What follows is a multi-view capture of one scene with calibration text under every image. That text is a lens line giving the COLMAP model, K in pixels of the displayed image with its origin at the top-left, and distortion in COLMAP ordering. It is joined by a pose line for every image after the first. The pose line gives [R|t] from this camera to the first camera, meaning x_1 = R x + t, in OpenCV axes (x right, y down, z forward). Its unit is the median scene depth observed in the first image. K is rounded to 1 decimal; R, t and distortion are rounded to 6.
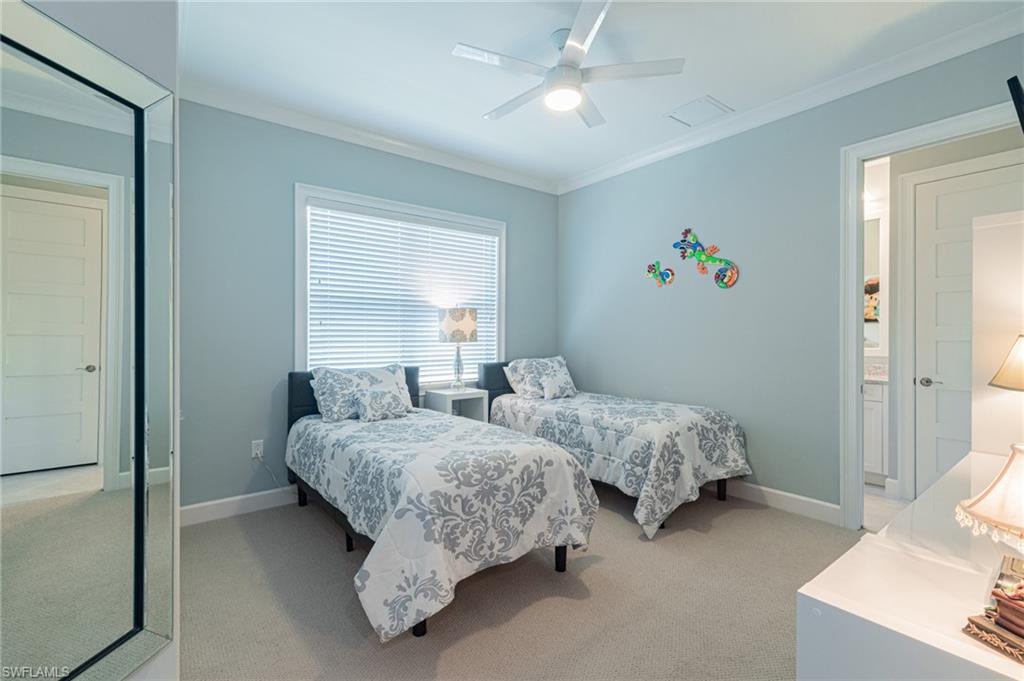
lens RADIAL K [[472.5, 0, 512.2], [0, 472.5, 343.5], [0, 0, 1]] dist [0.010410, -0.000209]
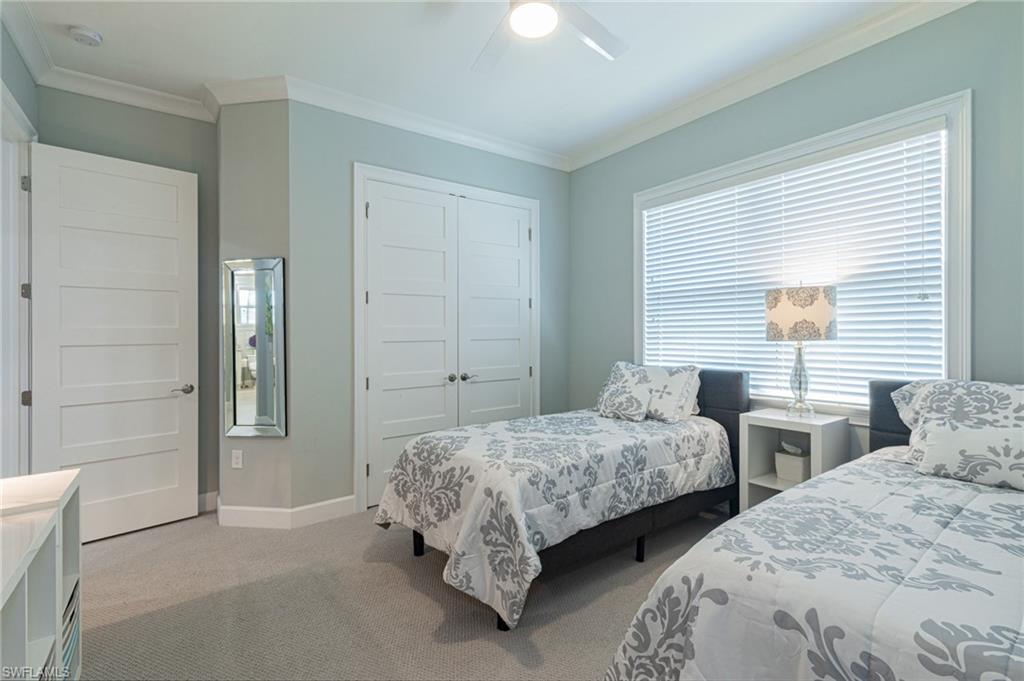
lens RADIAL K [[472.5, 0, 512.9], [0, 472.5, 332.8], [0, 0, 1]] dist [0.010410, -0.000209]
pose [[-0.053371, 0.001003, -0.998574, 0.832930], [-0.004203, 0.999990, 0.001230, -0.018812], [0.998566, 0.004263, -0.053366, 0.975738]]
